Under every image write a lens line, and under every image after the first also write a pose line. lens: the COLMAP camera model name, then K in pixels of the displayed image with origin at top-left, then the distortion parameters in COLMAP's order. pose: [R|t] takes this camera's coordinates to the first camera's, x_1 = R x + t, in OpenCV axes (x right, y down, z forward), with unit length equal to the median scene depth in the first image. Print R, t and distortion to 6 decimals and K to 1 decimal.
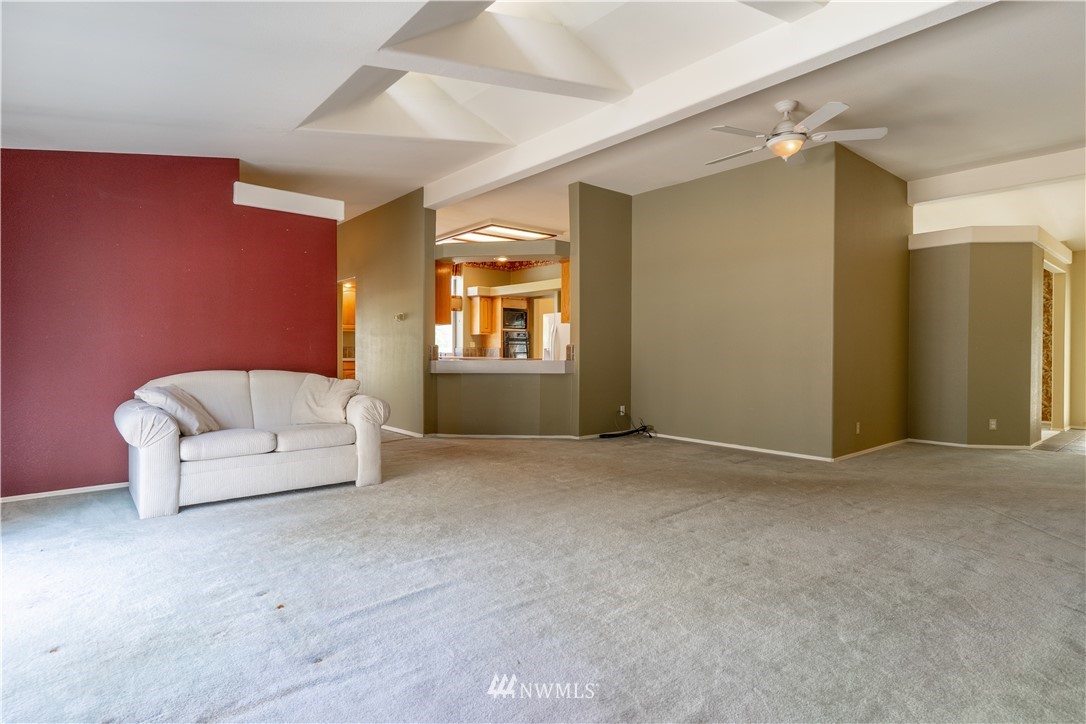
lens RADIAL K [[568.6, 0, 544.5], [0, 568.6, 361.0], [0, 0, 1]] dist [-0.004875, 0.001199]
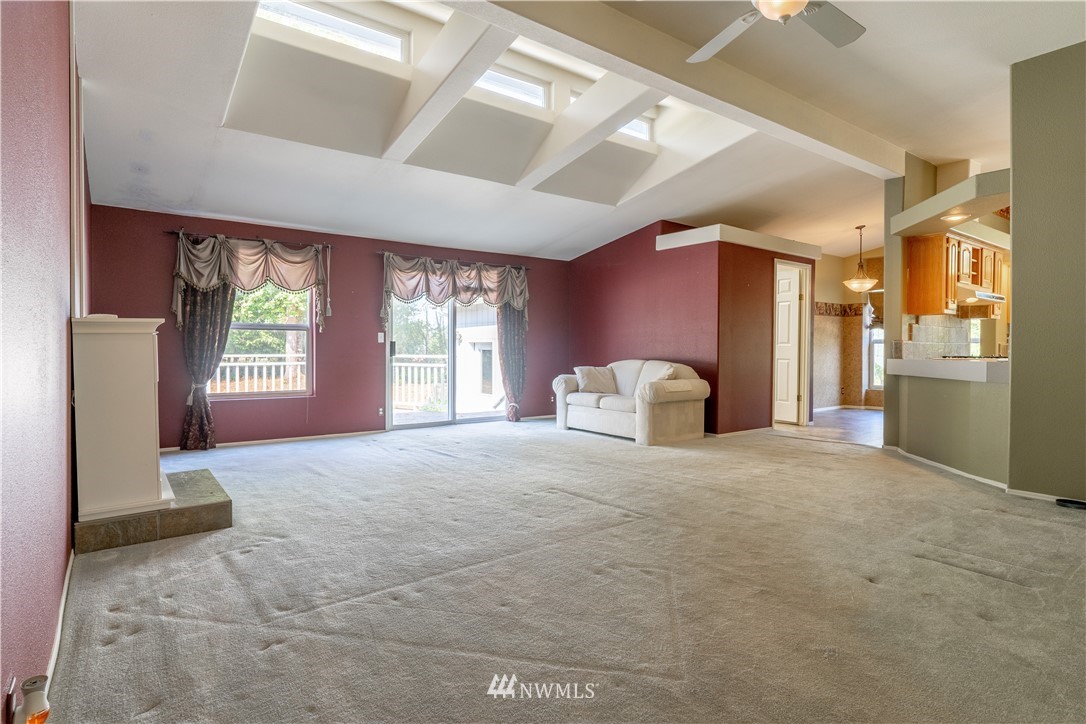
lens RADIAL K [[568.6, 0, 543.0], [0, 568.6, 358.9], [0, 0, 1]] dist [-0.004875, 0.001199]
pose [[-0.068120, 0.019560, -0.997485, 1.343475], [-0.014270, 0.999686, 0.020578, -0.030868], [0.997575, 0.015636, -0.067820, 0.981560]]
